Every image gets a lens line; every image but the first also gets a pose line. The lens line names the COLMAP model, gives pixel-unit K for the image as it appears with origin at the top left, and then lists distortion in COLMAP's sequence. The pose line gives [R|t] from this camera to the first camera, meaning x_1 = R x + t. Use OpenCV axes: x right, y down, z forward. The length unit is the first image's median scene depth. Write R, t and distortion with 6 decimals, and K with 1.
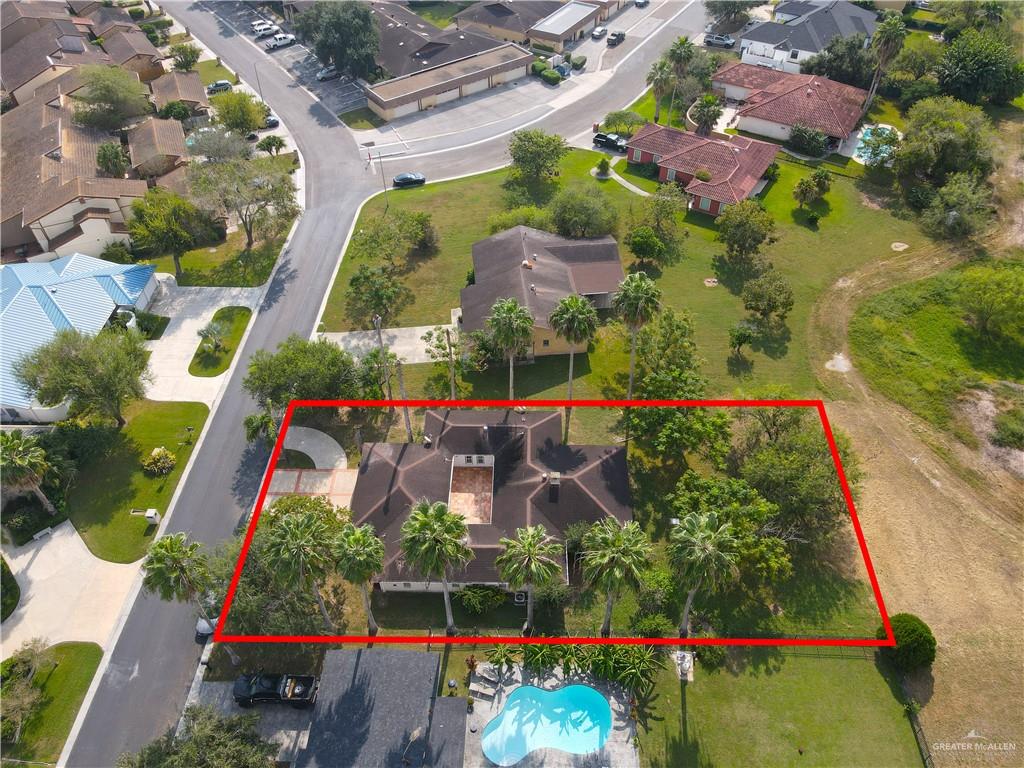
lens RADIAL K [[742.9, 0, 513.4], [0, 742.9, 389.7], [0, 0, 1]] dist [0.031014, -0.007348]
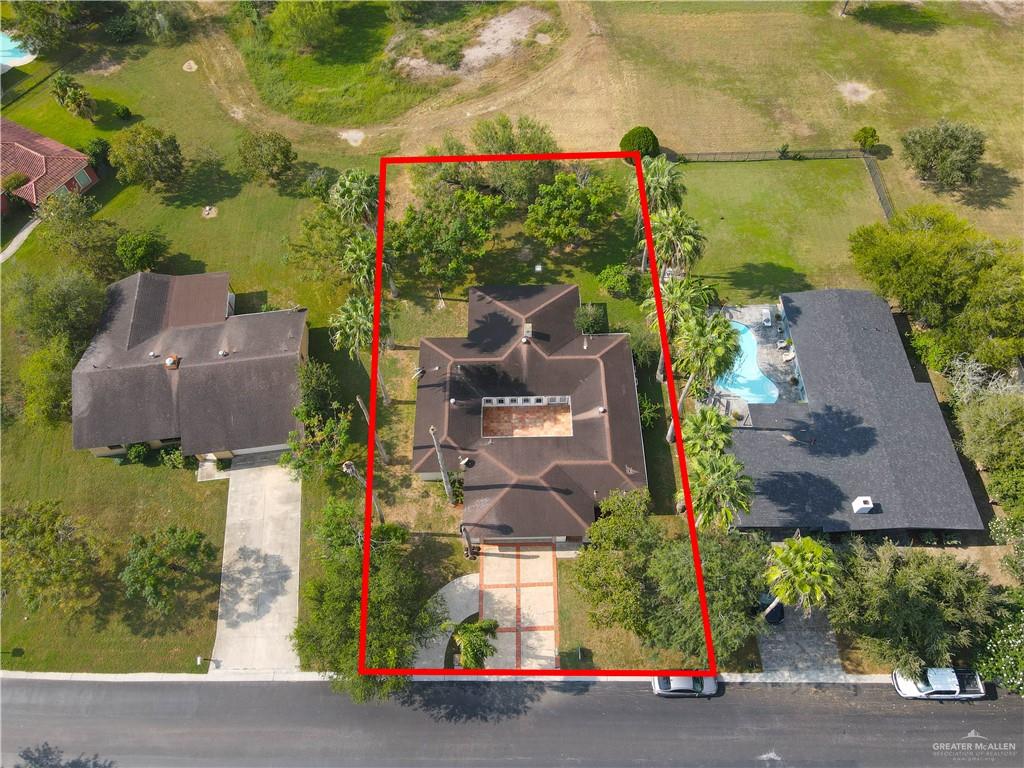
lens RADIAL K [[742.9, 0, 514.2], [0, 742.9, 382.1], [0, 0, 1]] dist [0.031014, -0.007348]
pose [[-0.032936, -0.839530, 0.542314, -0.497391], [0.736765, 0.346253, 0.580764, -0.412969], [-0.675347, 0.418686, 0.607132, 0.405049]]
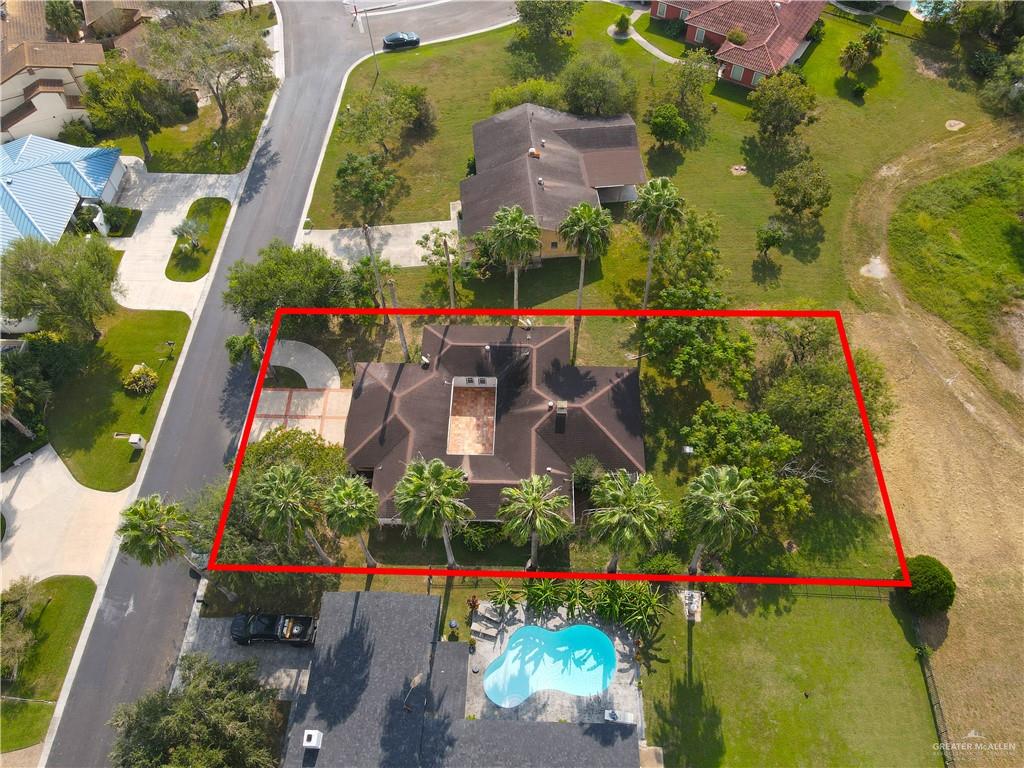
lens RADIAL K [[742.9, 0, 513.8], [0, 742.9, 385.4], [0, 0, 1]] dist [0.031014, -0.007348]
pose [[0.999961, 0.004454, -0.007678, 0.002364], [-0.002870, 0.980766, 0.195169, -0.083040], [0.008400, -0.195139, 0.980740, 0.083465]]
